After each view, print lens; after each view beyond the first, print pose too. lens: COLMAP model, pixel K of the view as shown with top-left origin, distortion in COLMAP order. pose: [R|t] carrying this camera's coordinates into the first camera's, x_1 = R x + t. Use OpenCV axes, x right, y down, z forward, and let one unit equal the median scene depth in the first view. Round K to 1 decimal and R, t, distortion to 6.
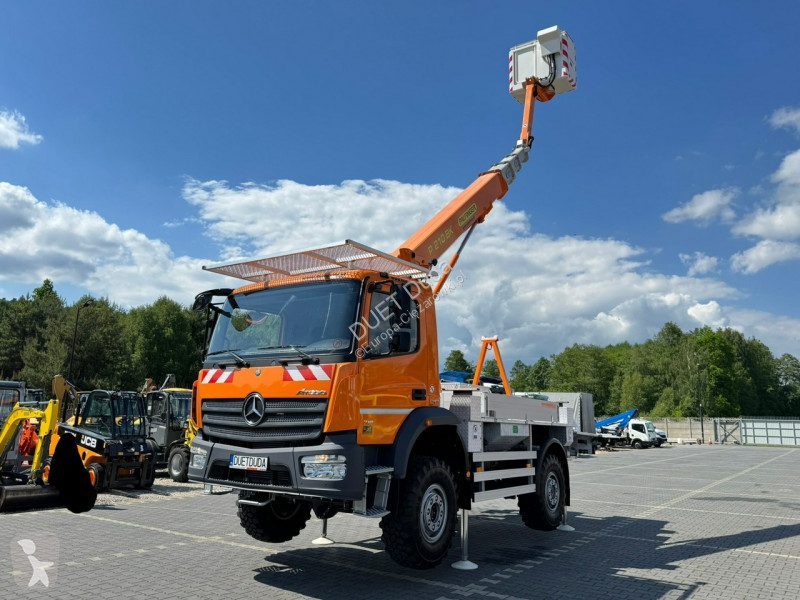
lens RADIAL K [[603.6, 0, 406.9], [0, 603.6, 302.2], [0, 0, 1]] dist [0.100407, -0.150980]
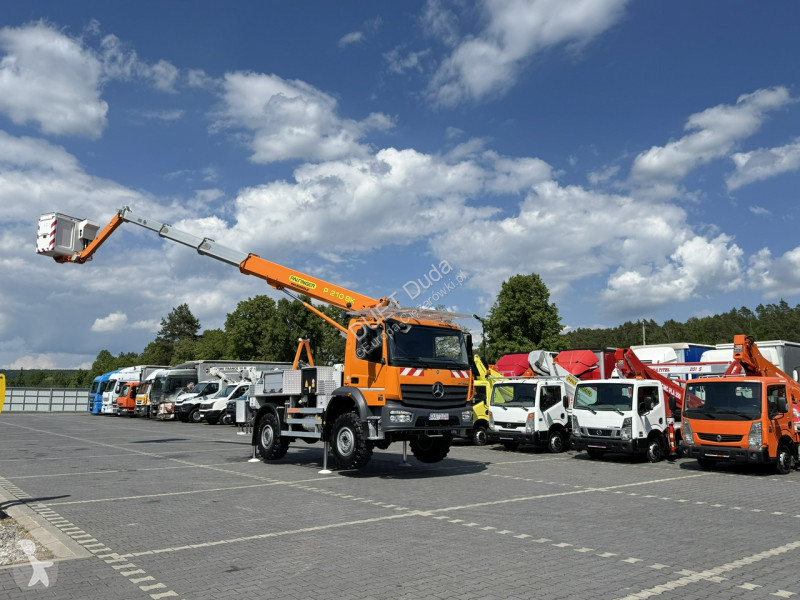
lens RADIAL K [[638.5, 0, 405.4], [0, 638.5, 302.0], [0, 0, 1]] dist [0.179992, -0.339829]
pose [[0.283314, 0.123950, 0.950983, -1.862909], [-0.183836, 0.980243, -0.072996, 0.051259], [-0.941243, -0.154144, 0.300503, 0.409546]]
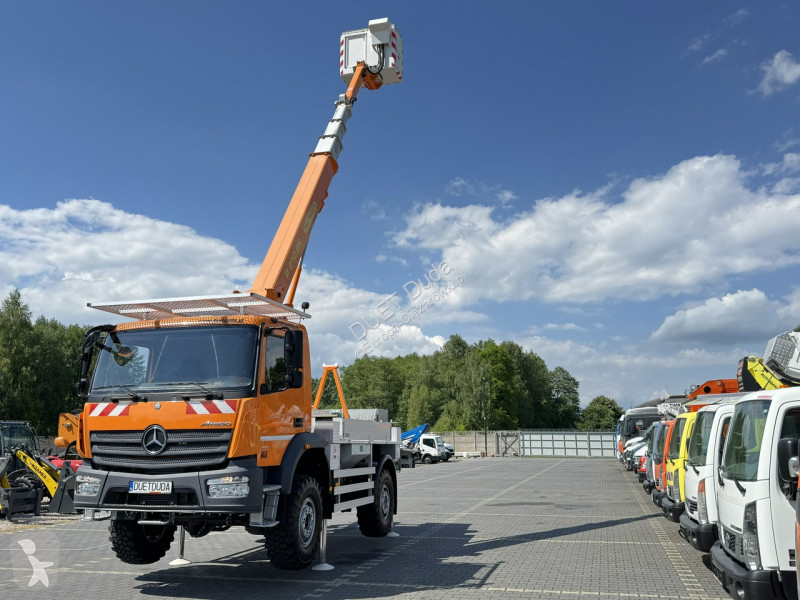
lens RADIAL K [[679.3, 0, 400.7], [0, 679.3, 311.4], [0, 0, 1]] dist [0.228179, -0.517831]
pose [[0.946908, 0.032995, 0.319808, -0.191511], [-0.035468, 0.999369, 0.001911, -0.061824], [-0.319543, -0.013152, 0.947480, -0.277243]]
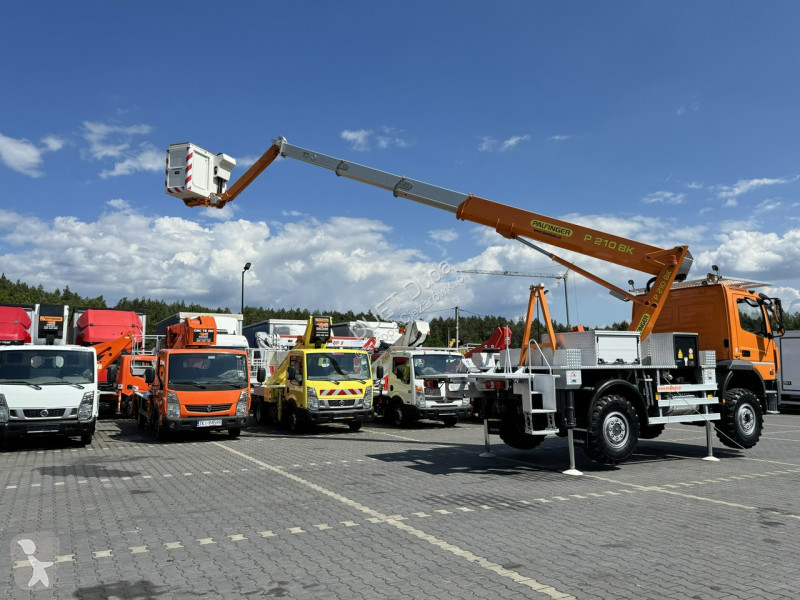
lens RADIAL K [[638.5, 0, 405.4], [0, 638.5, 302.0], [0, 0, 1]] dist [0.179992, -0.339829]
pose [[-0.898814, 0.028716, 0.437389, -0.188492], [-0.100279, 0.957917, -0.268959, 0.555724], [-0.426706, -0.285605, -0.858109, 2.811384]]
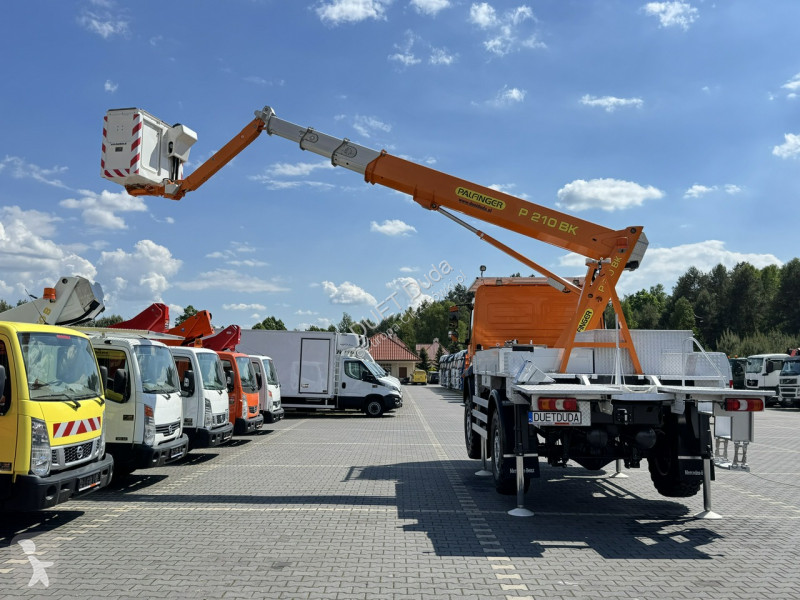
lens RADIAL K [[704.8, 0, 400.0], [0, 704.8, 300.0], [0, 0, 1]] dist [0.154124, -0.284797]
pose [[-0.817477, -0.086083, -0.569491, 1.136976], [0.085842, 0.959514, -0.268260, 0.435476], [0.569528, -0.268183, -0.776992, 2.113412]]
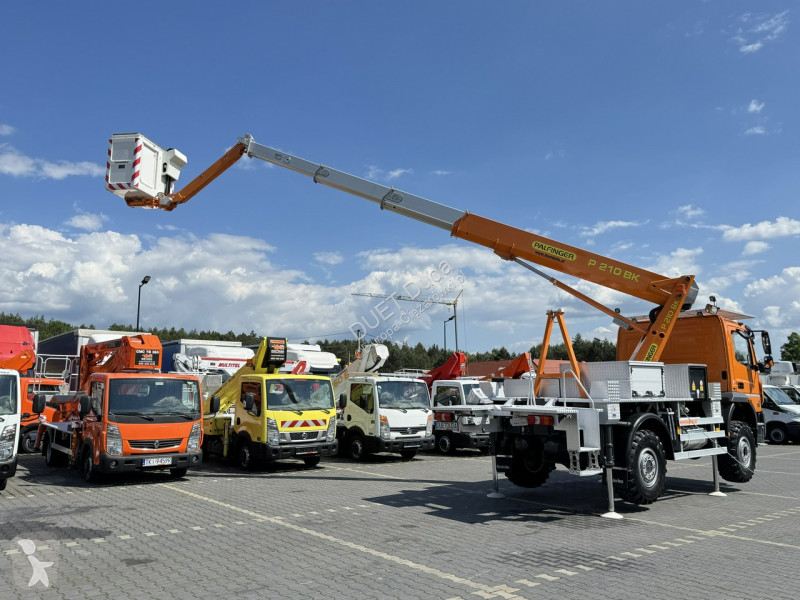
lens RADIAL K [[634.8, 0, 409.9], [0, 634.8, 301.3], [0, 0, 1]] dist [0.142575, -0.243639]
pose [[-0.966128, 0.013106, 0.257729, 0.139849], [-0.072914, 0.944153, -0.321338, 0.535714], [-0.247547, -0.329246, -0.911218, 2.756740]]
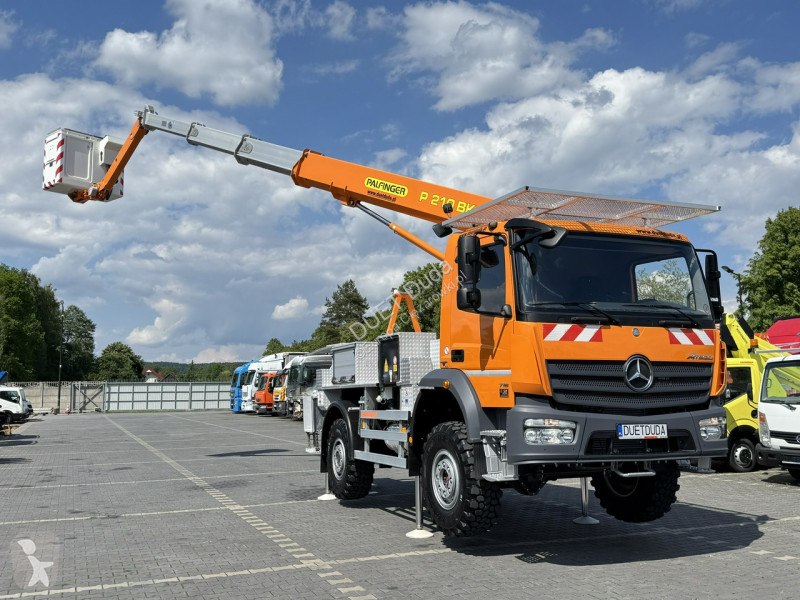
lens RADIAL K [[779.3, 0, 400.0], [0, 779.3, 300.0], [0, 0, 1]] dist [0.184347, -0.439066]
pose [[0.542076, 0.072595, 0.837188, -1.139239], [-0.142129, 0.989829, 0.006196, 0.089528], [-0.828223, -0.122347, 0.546880, 0.534636]]
